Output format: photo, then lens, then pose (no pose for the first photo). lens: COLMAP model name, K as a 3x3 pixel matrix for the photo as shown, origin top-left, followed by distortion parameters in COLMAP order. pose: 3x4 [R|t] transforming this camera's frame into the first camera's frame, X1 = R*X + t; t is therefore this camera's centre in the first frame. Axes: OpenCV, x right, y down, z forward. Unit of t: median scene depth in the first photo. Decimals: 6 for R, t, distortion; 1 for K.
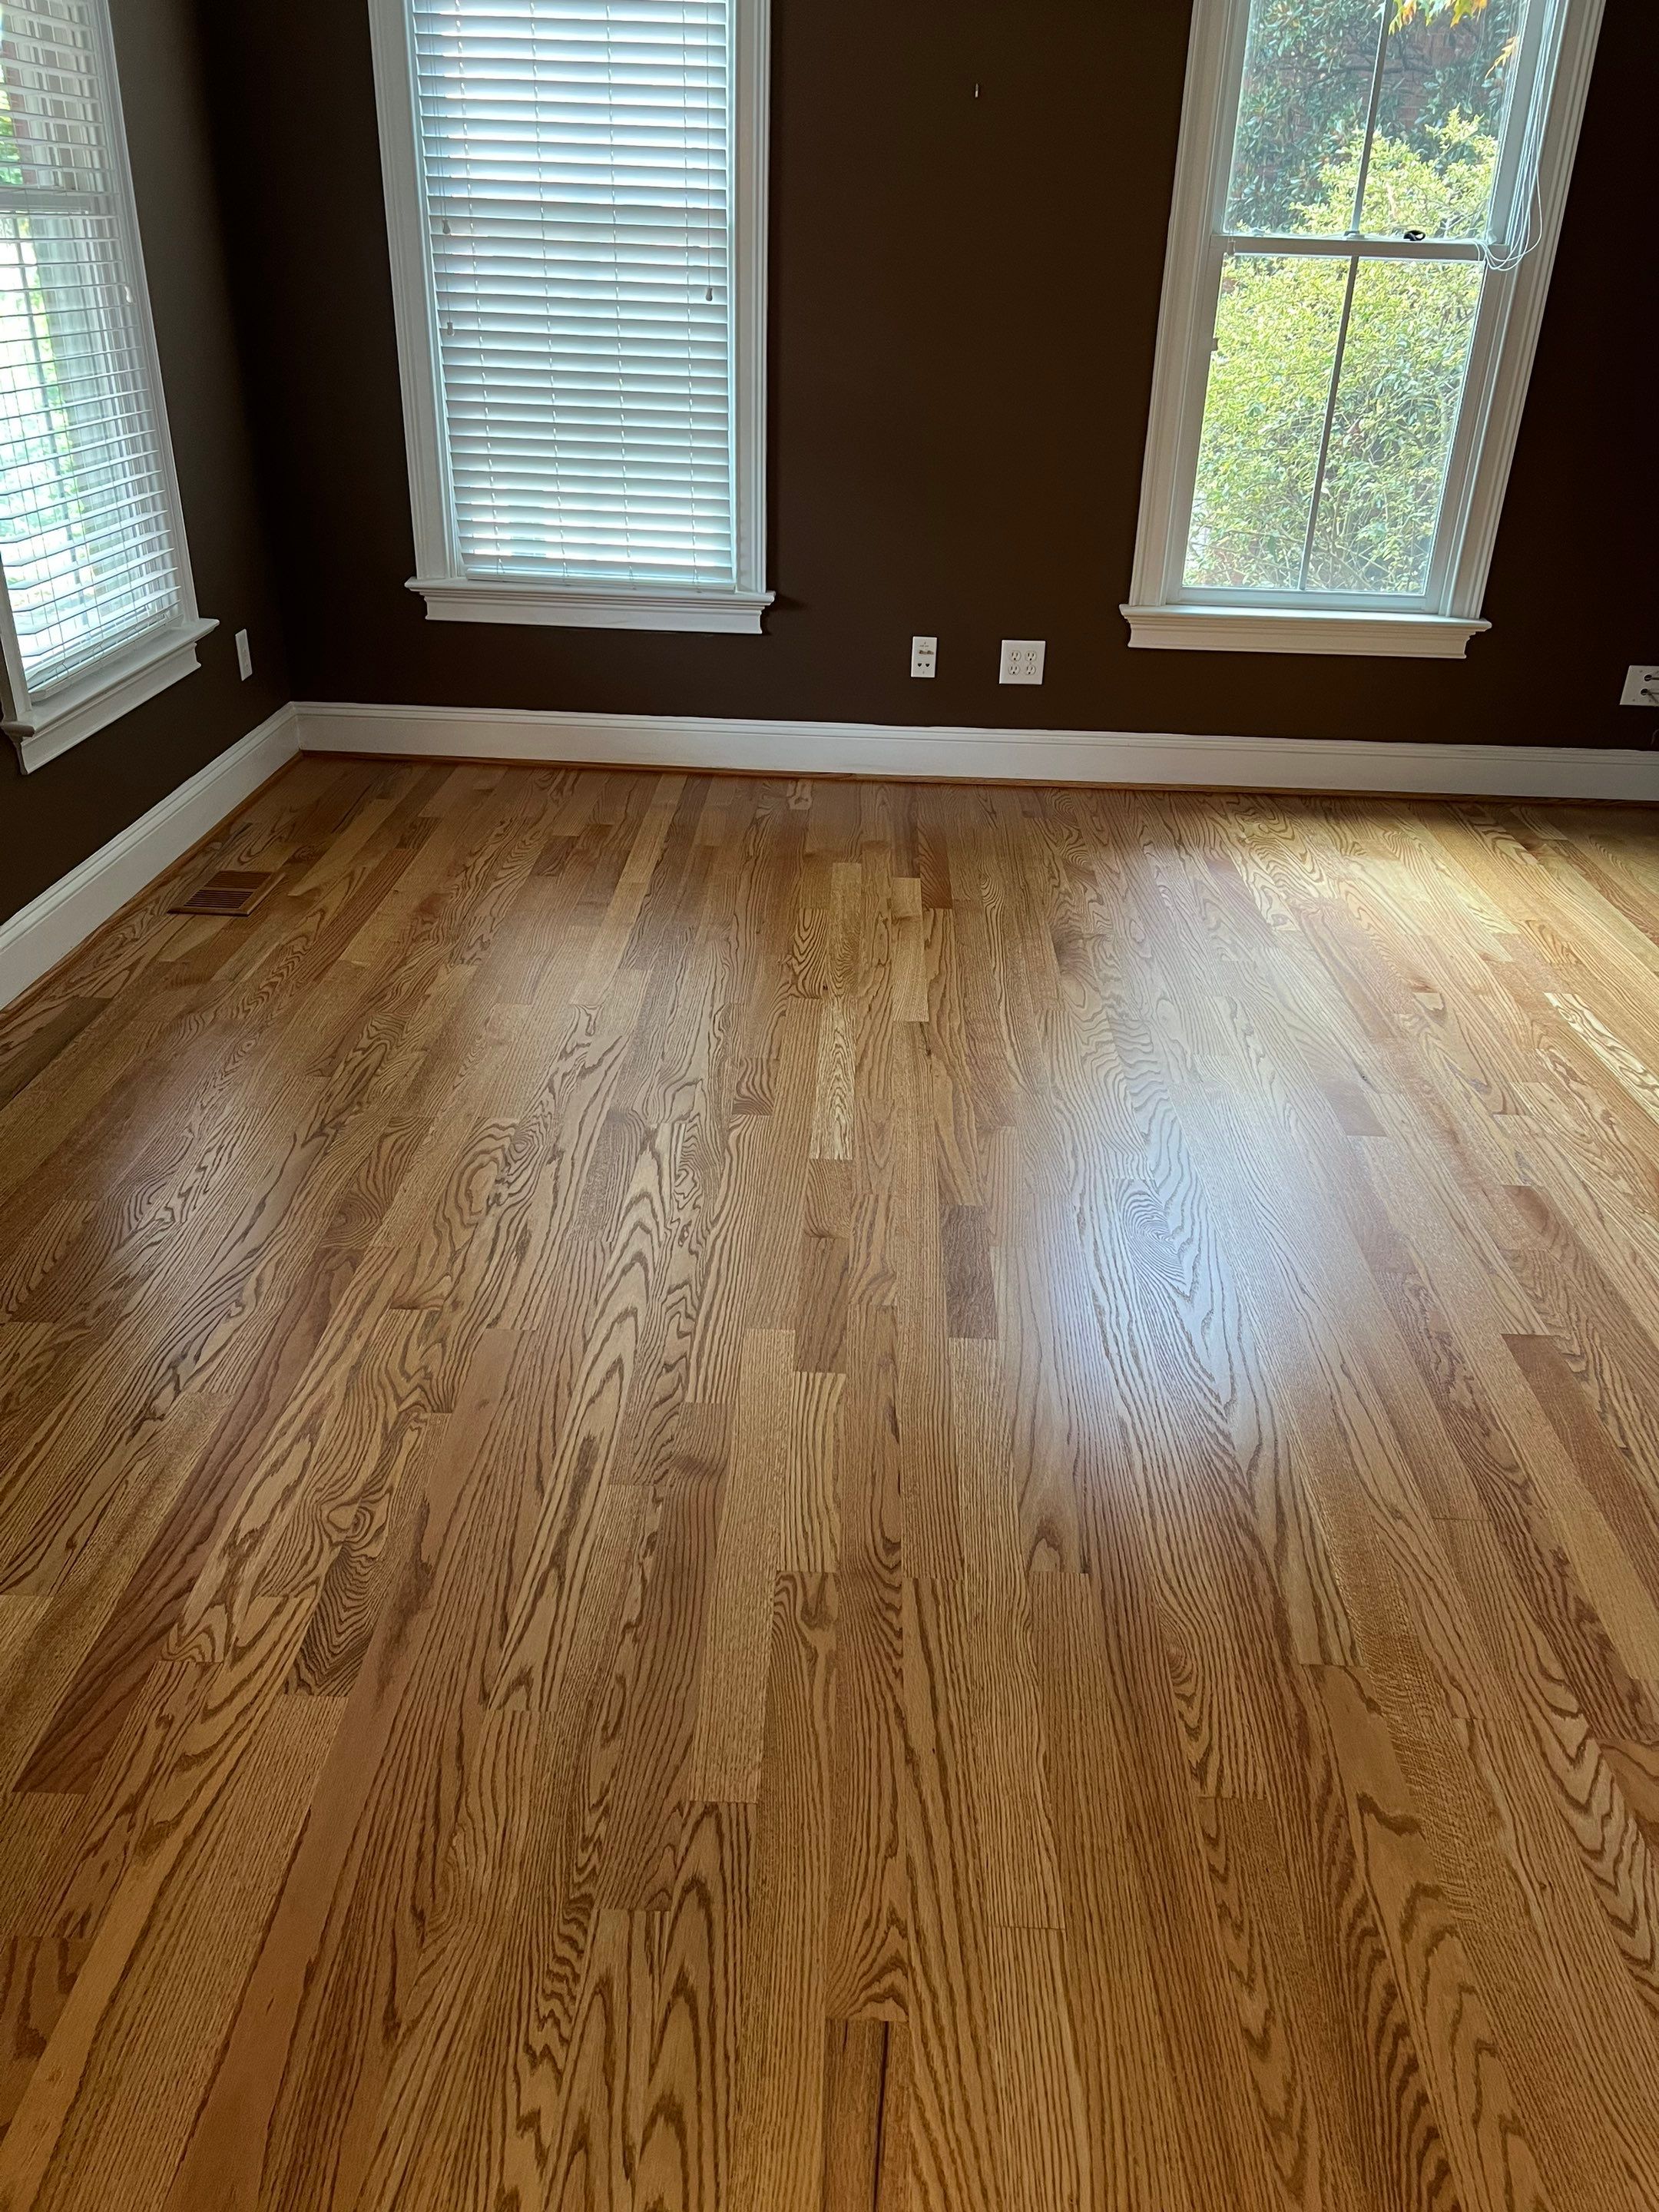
lens RADIAL K [[1659.6, 0, 835.9], [0, 1659.6, 1113.5], [0, 0, 1]] dist [0.010255, -0.044098]
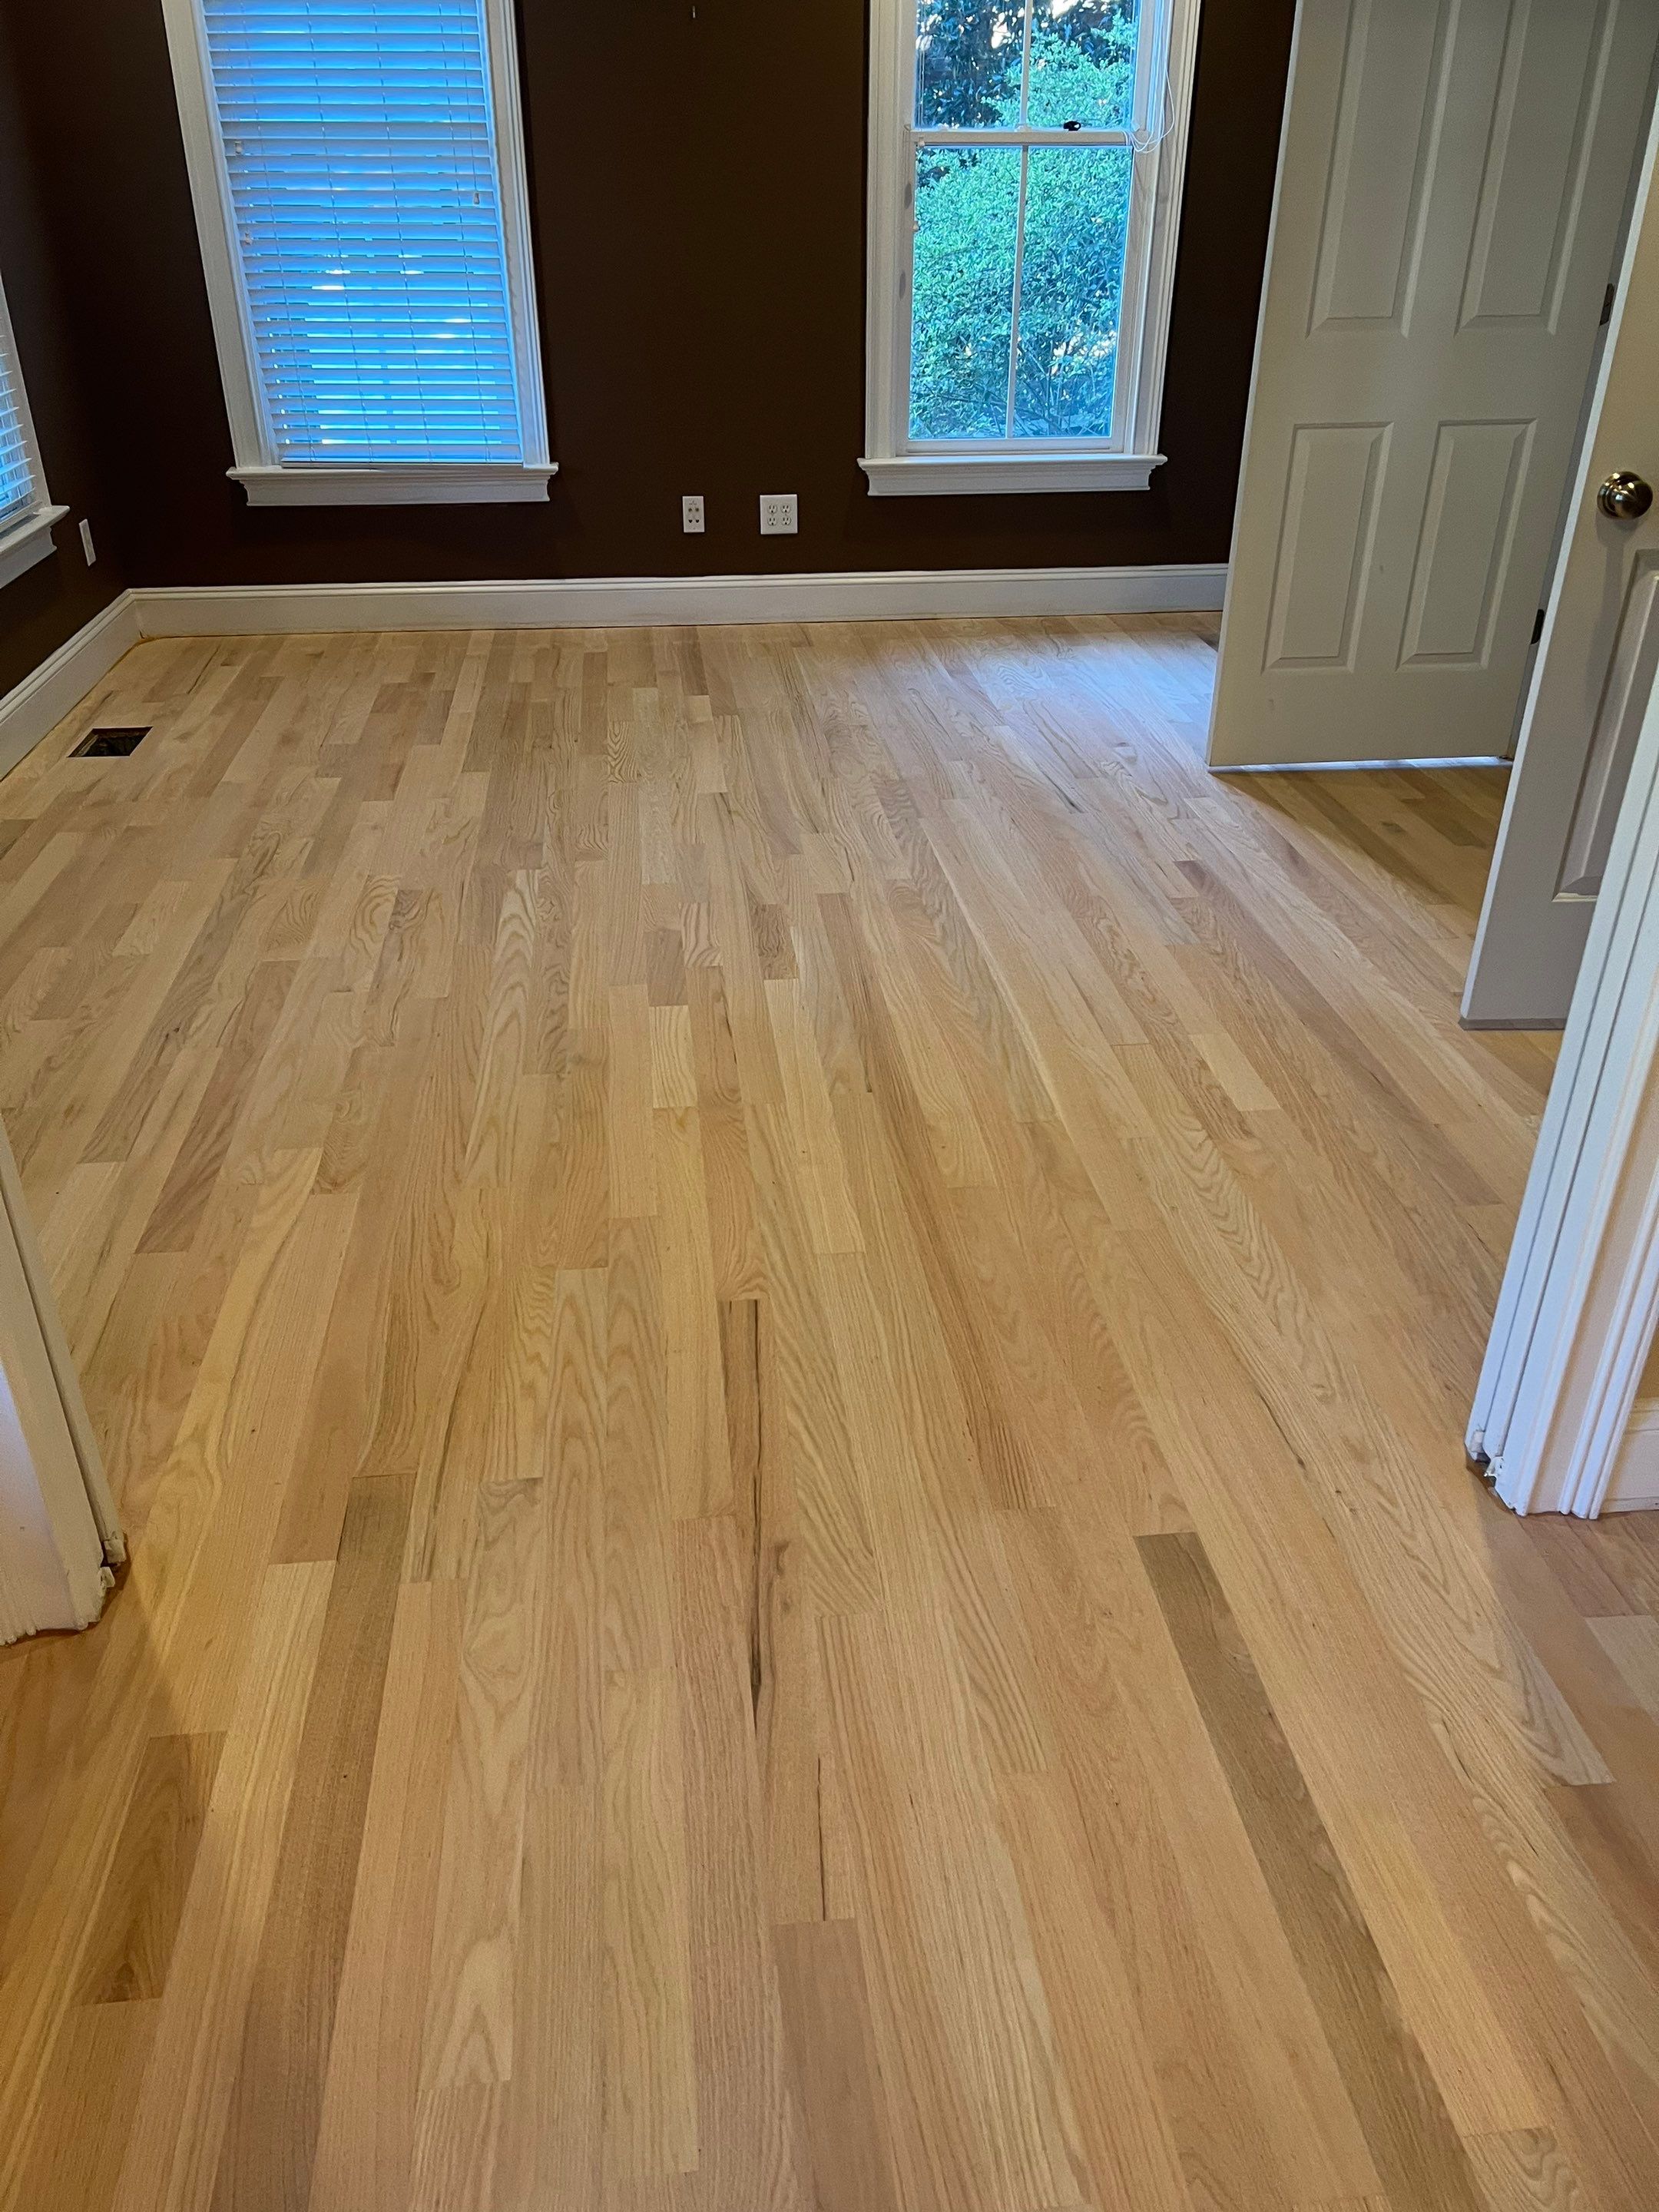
lens RADIAL K [[1659.6, 0, 838.0], [0, 1659.6, 1108.6], [0, 0, 1]] dist [0.010255, -0.044098]
pose [[0.989272, -0.094892, 0.111070, -0.023237], [0.090583, 0.994950, 0.043228, 0.146503], [-0.114611, -0.032703, 0.992872, -0.259831]]
